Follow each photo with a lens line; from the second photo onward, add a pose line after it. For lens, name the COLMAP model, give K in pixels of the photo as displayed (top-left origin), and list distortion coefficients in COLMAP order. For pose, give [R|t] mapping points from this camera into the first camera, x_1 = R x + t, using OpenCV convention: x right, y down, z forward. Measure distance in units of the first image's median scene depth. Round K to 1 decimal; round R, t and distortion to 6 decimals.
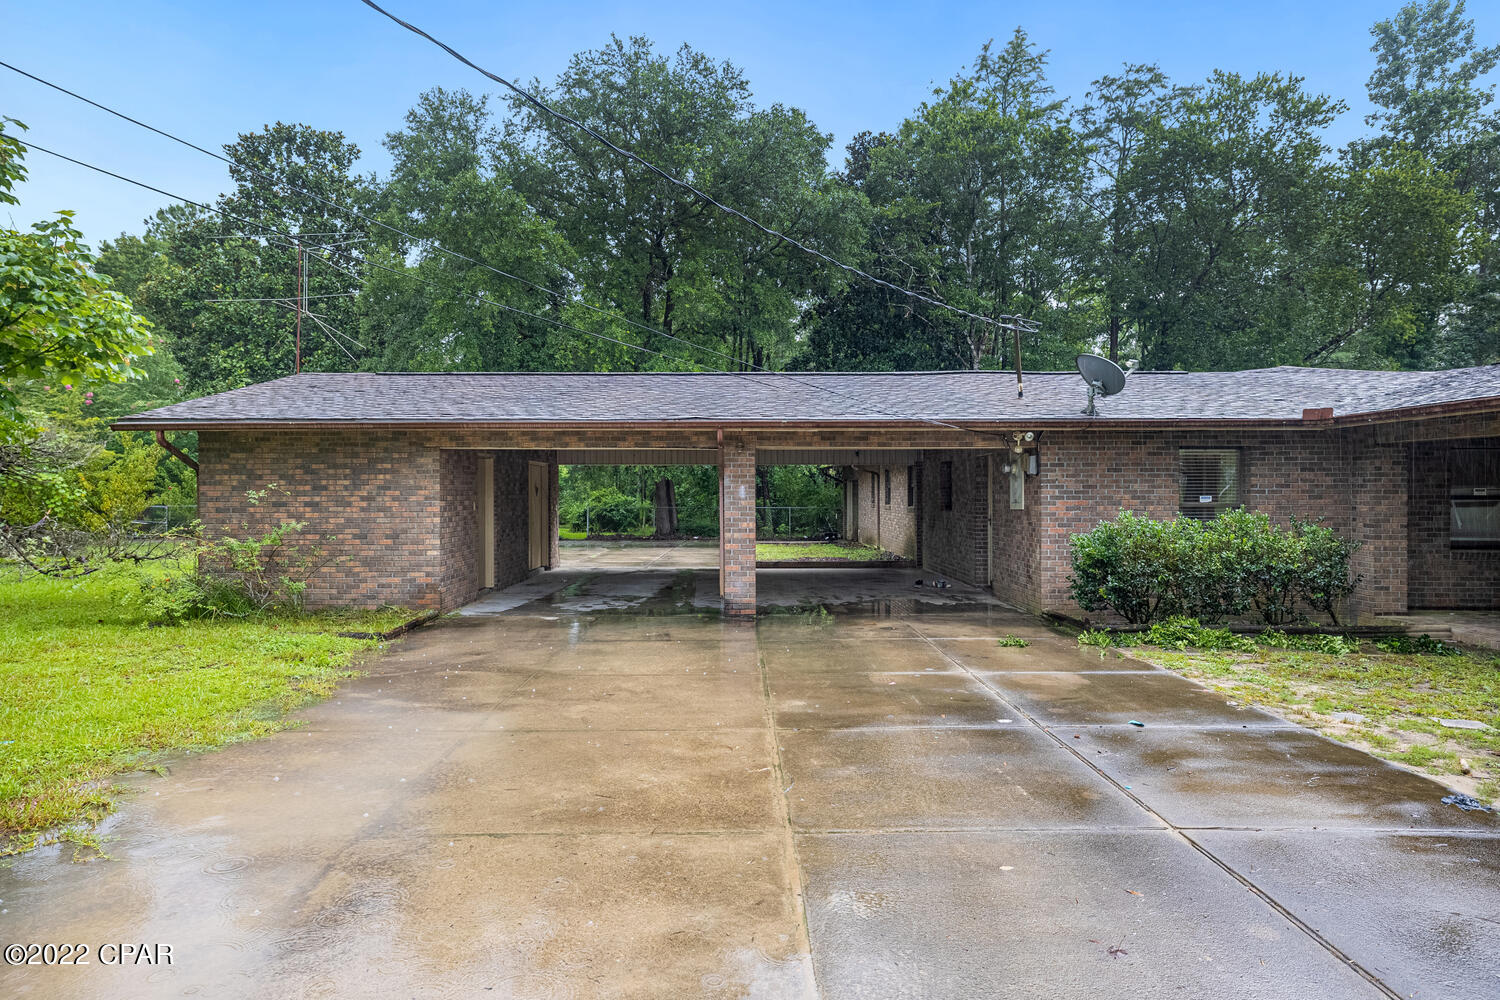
lens RADIAL K [[936.7, 0, 749.6], [0, 936.7, 491.4], [0, 0, 1]] dist [0.026890, 0.006205]
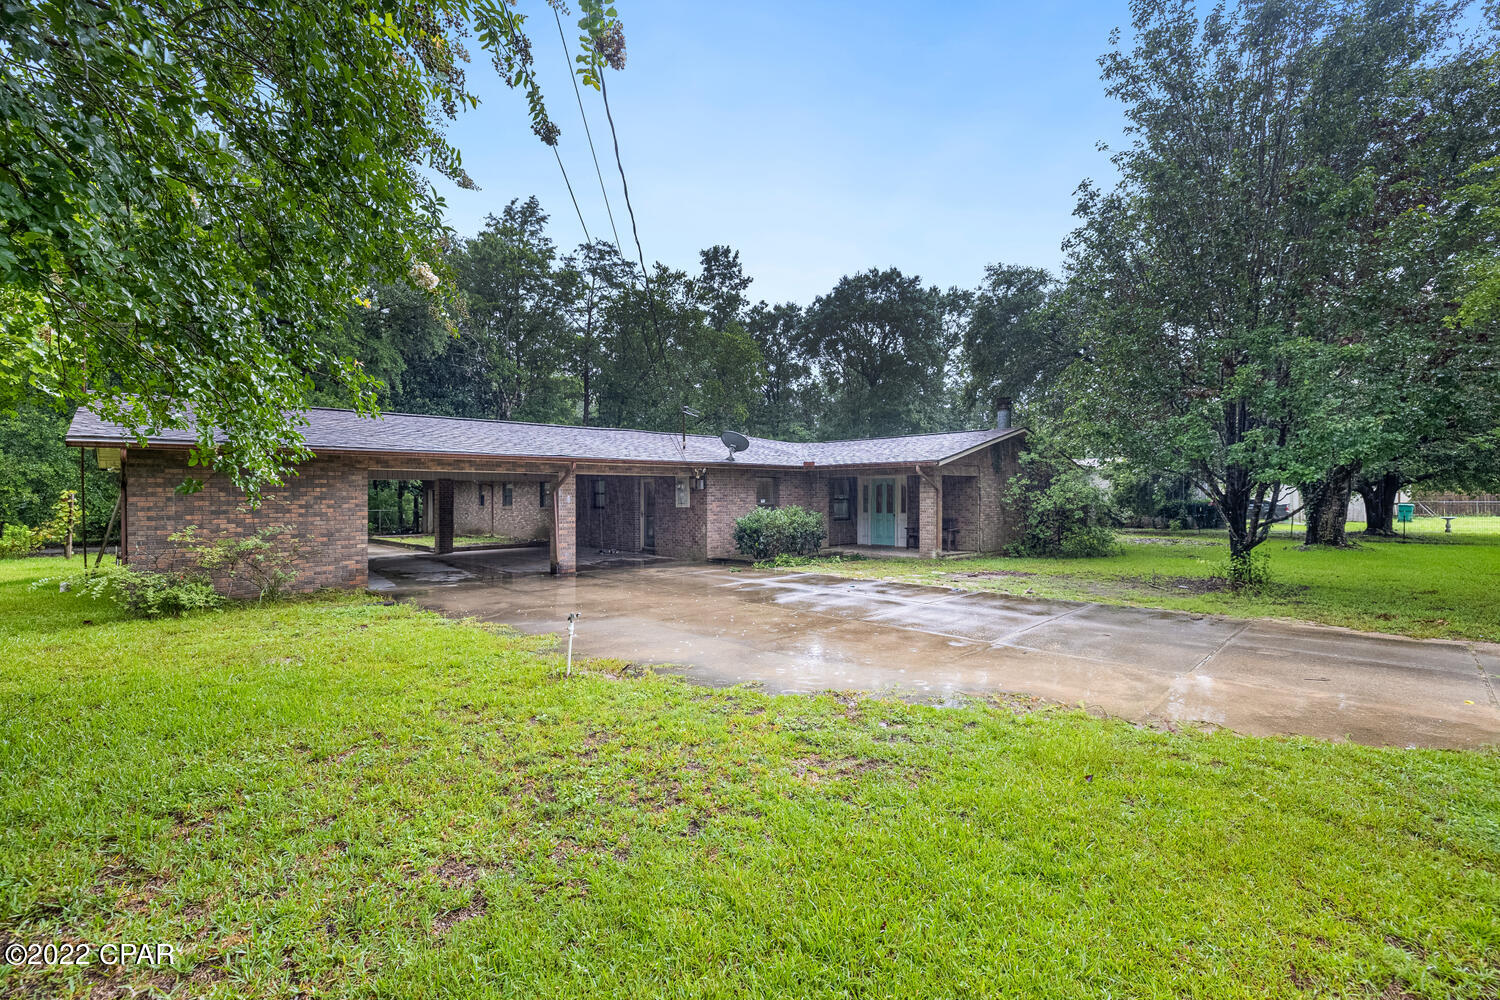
lens RADIAL K [[638.1, 0, 748.9], [0, 638.1, 502.1], [0, 0, 1]] dist [-0.010107, 0.004298]
pose [[0.739701, -0.009573, 0.672867, -0.541095], [-0.000547, 0.999890, 0.014827, -0.011573], [-0.672935, -0.011336, 0.739615, -0.054124]]
